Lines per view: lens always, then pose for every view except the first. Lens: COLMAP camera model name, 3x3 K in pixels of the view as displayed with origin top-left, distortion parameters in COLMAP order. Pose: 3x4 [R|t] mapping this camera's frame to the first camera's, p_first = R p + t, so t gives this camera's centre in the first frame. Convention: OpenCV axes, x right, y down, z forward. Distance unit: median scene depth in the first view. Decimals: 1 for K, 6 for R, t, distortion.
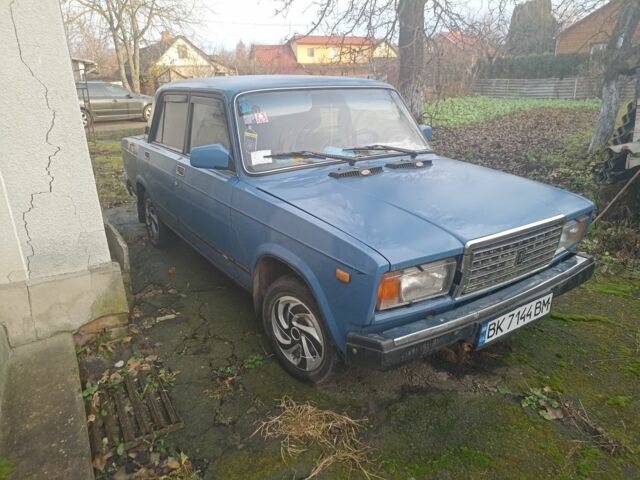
lens RADIAL K [[464.7, 0, 320.0], [0, 464.7, 240.0], [0, 0, 1]] dist [0.021327, -0.000276]
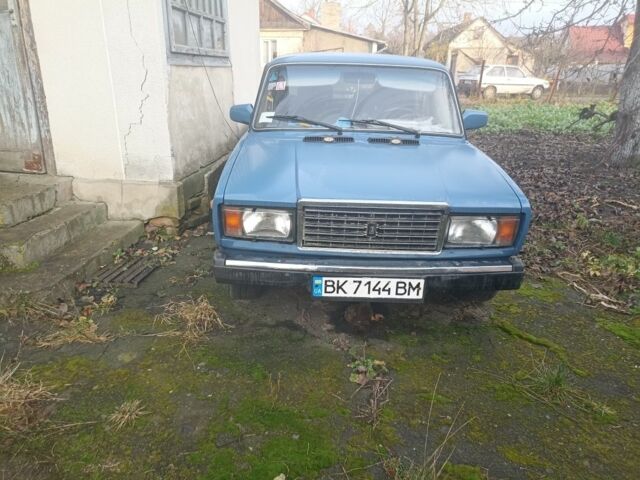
lens RADIAL K [[464.7, 0, 320.0], [0, 464.7, 240.0], [0, 0, 1]] dist [0.021327, -0.000276]
pose [[0.823086, 0.238519, -0.515401, 0.718585], [-0.221318, 0.970496, 0.095689, -0.011946], [0.523018, 0.035308, 0.851590, 0.035410]]
